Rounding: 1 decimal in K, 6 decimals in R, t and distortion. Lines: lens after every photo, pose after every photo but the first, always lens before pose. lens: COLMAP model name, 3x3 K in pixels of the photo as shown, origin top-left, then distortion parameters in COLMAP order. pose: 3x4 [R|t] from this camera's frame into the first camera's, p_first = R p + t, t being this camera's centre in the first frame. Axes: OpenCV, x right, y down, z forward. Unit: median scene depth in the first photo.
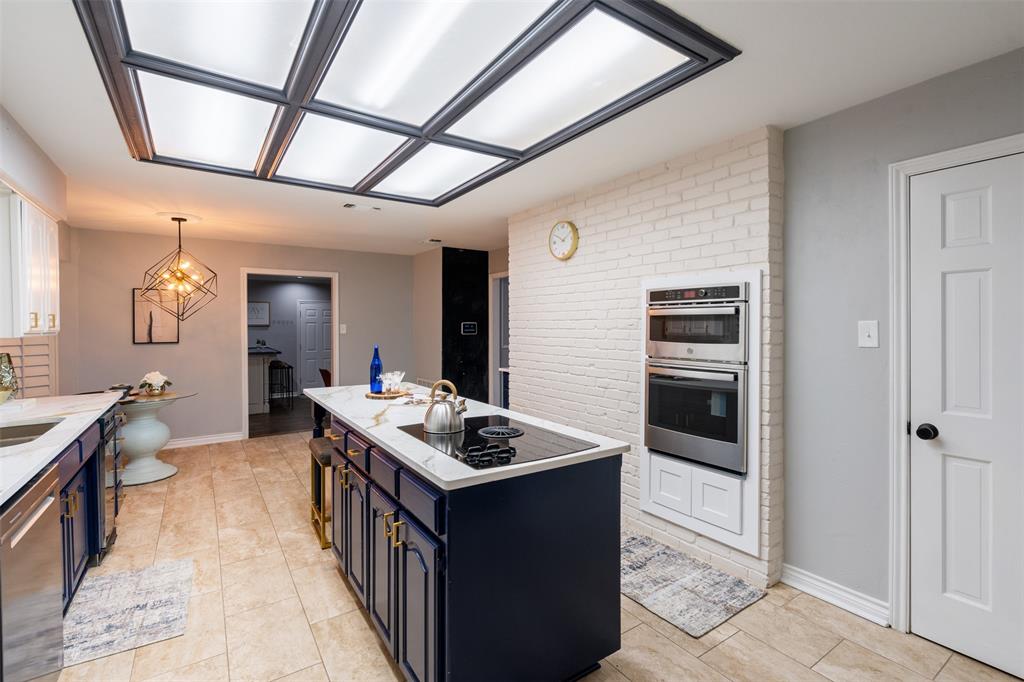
lens RADIAL K [[468.4, 0, 514.5], [0, 468.4, 332.3], [0, 0, 1]] dist [-0.002224, 0.000748]
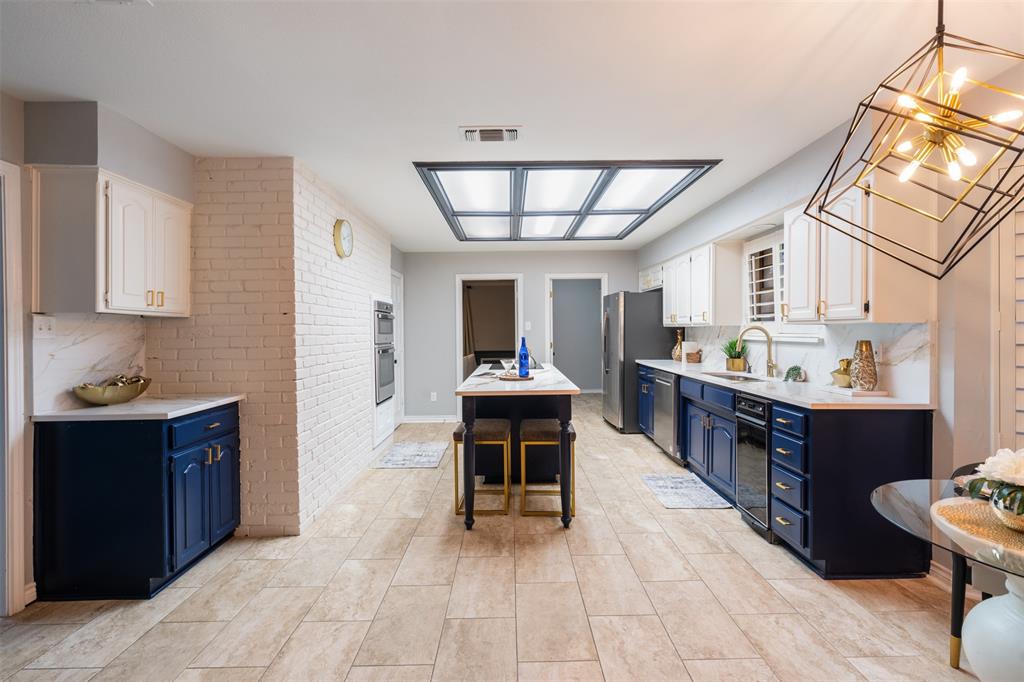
lens RADIAL K [[468.4, 0, 514.5], [0, 468.4, 332.3], [0, 0, 1]] dist [-0.002224, 0.000748]
pose [[-0.834042, 0.007774, 0.551647, -0.826636], [0.018873, 0.999718, 0.014446, -0.000756], [-0.551378, 0.022460, -0.833953, 1.778697]]
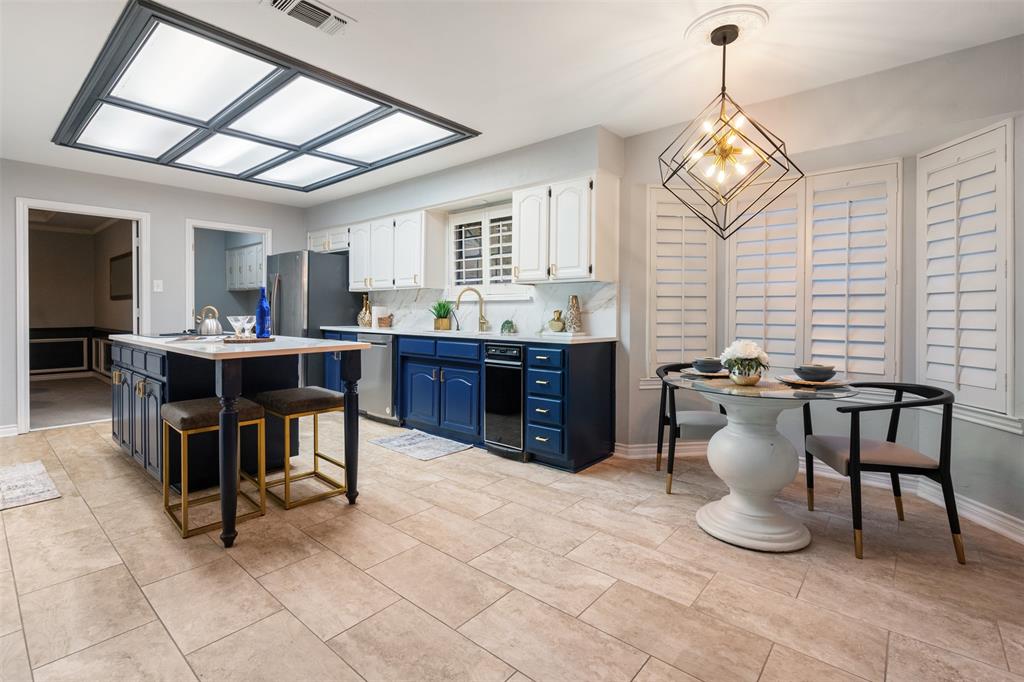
lens RADIAL K [[474.2, 0, 516.5], [0, 474.2, 313.6], [0, 0, 1]] dist [-0.004132, 0.000692]
pose [[-0.963184, 0.002646, -0.268829, -0.467309], [-0.002524, 0.999818, 0.018887, 0.056014], [0.268830, 0.018870, -0.963003, 1.807974]]
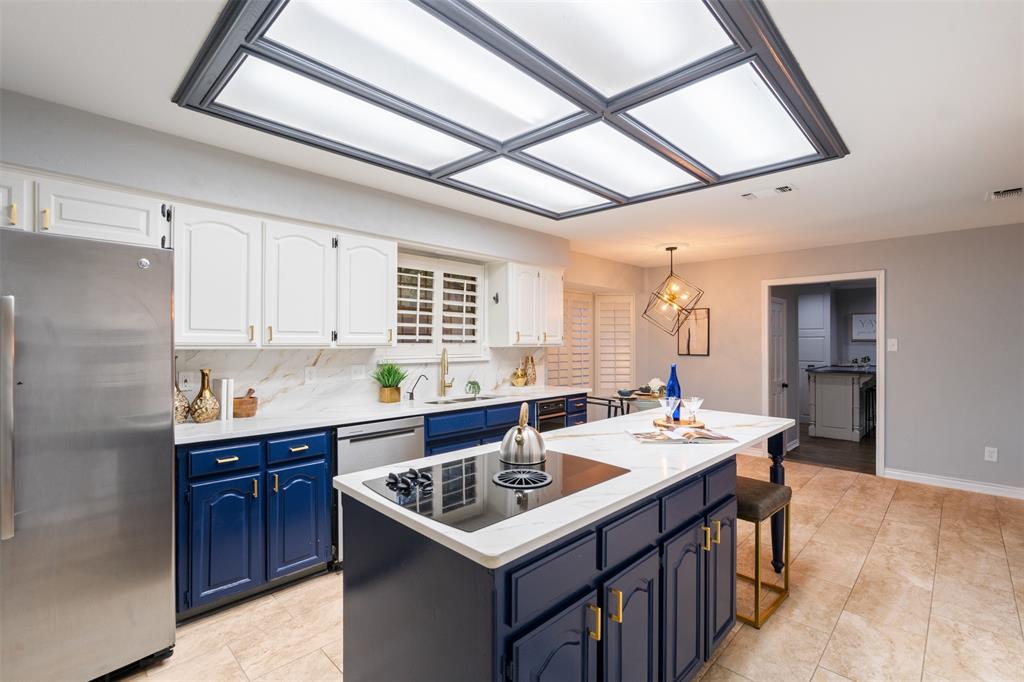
lens RADIAL K [[465.4, 0, 512.0], [0, 465.4, 341.0], [0, 0, 1]] dist [-0.004070, -0.000206]
pose [[0.205148, 0.002508, -0.978728, 0.419353], [-0.015399, 0.999881, -0.000666, -0.006997], [0.978610, 0.015208, 0.205162, 0.481995]]
